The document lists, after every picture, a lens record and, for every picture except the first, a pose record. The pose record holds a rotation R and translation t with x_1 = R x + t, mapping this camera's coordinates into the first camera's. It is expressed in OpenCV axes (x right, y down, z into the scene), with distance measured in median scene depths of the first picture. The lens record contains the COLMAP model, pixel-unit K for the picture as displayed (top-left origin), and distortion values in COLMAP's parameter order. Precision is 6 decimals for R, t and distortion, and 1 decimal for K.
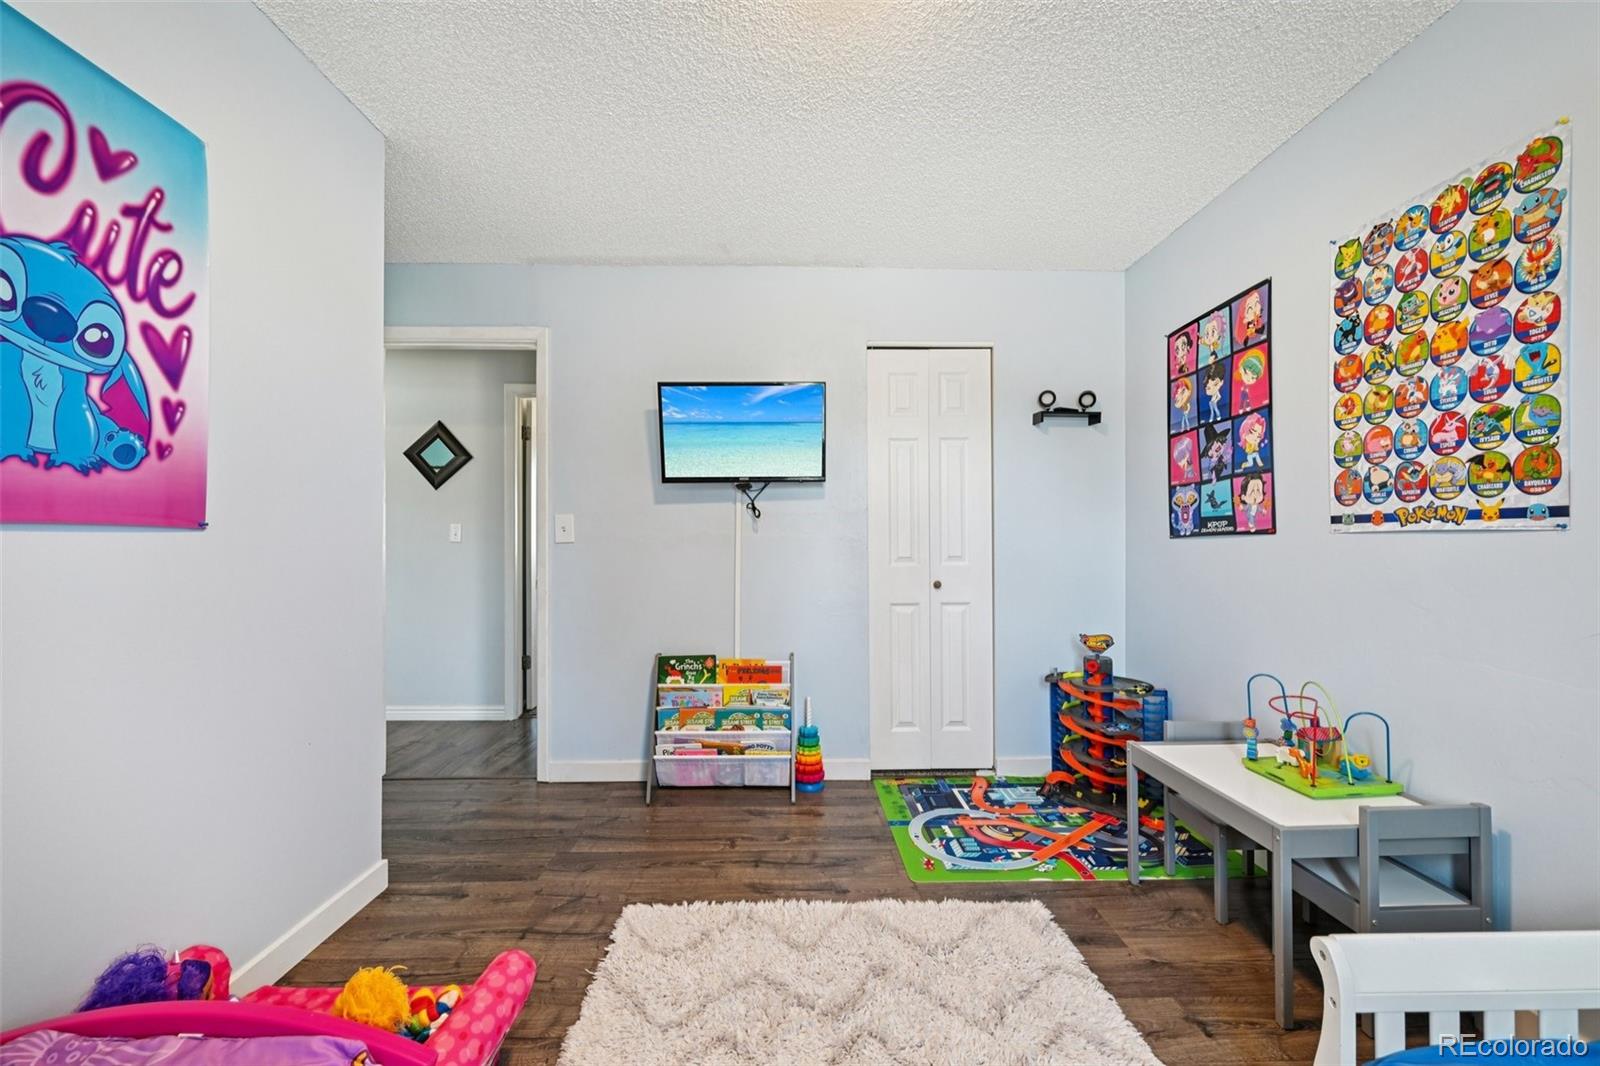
lens RADIAL K [[626.4, 0, 801.2], [0, 626.4, 540.9], [0, 0, 1]] dist [-0.001791, 0.000156]
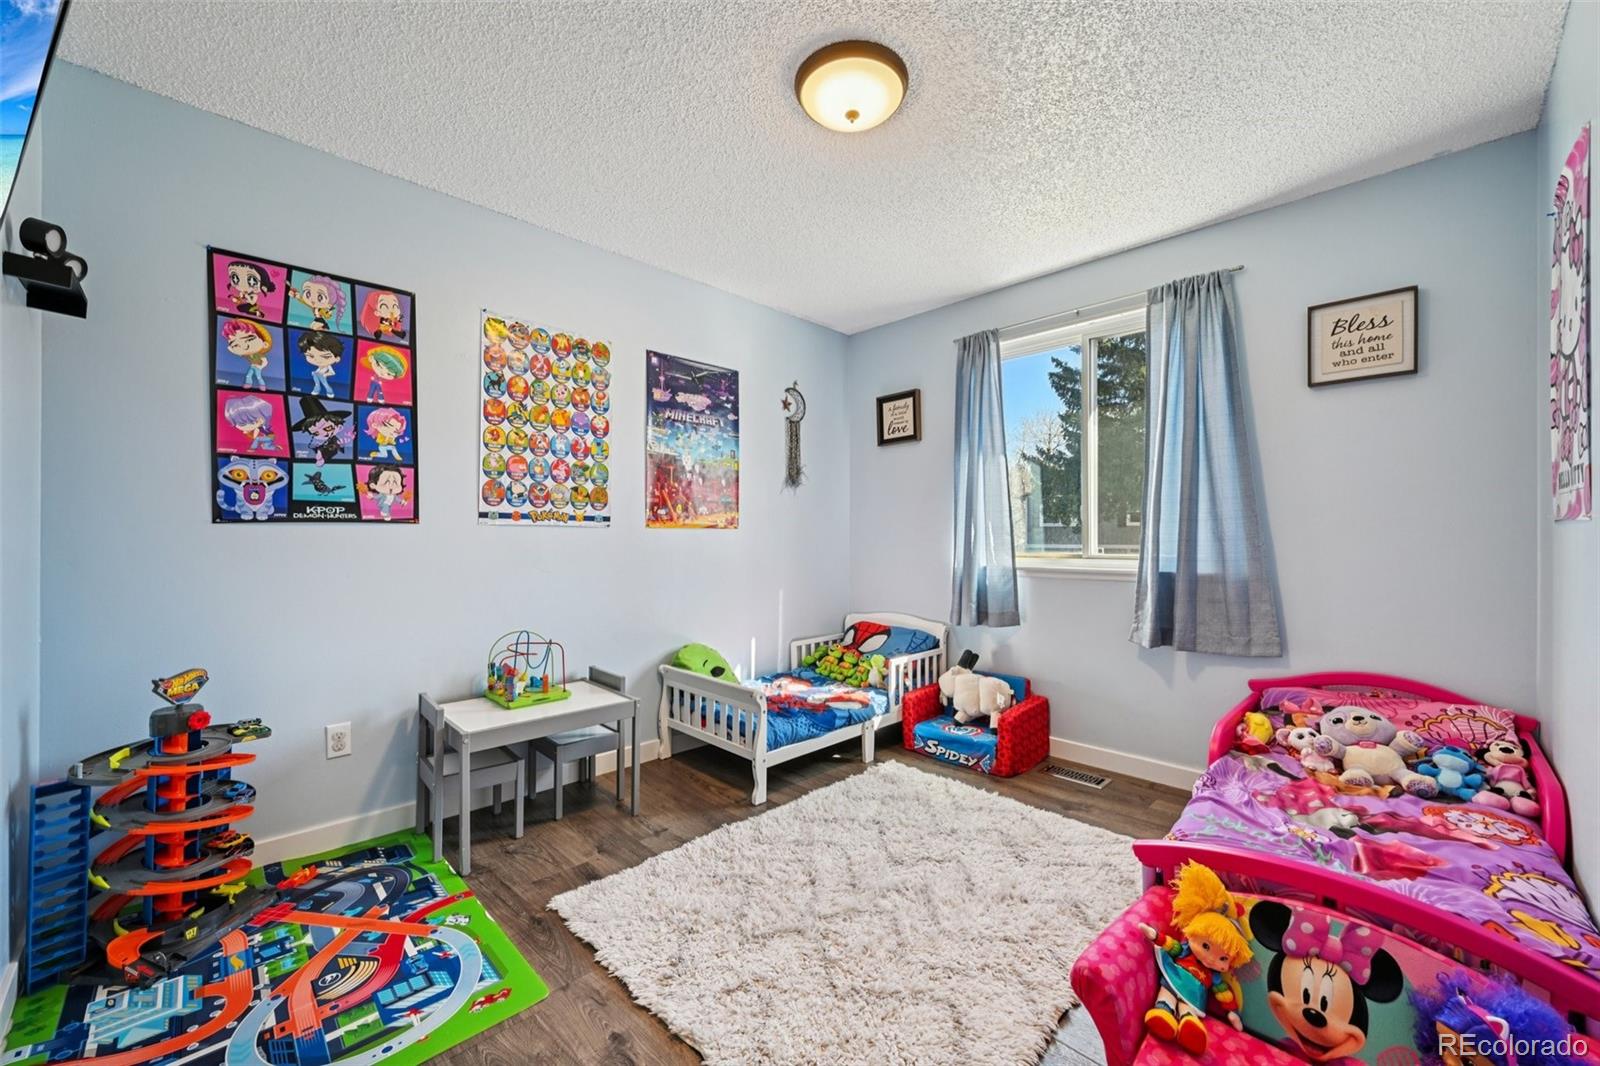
lens RADIAL K [[626.4, 0, 802.5], [0, 626.4, 533.6], [0, 0, 1]] dist [-0.001791, 0.000156]
pose [[-0.683292, 0.000560, 0.730145, -0.521313], [-0.008773, 0.999921, -0.008977, 0.010827], [-0.730092, -0.012540, -0.683234, 1.210516]]
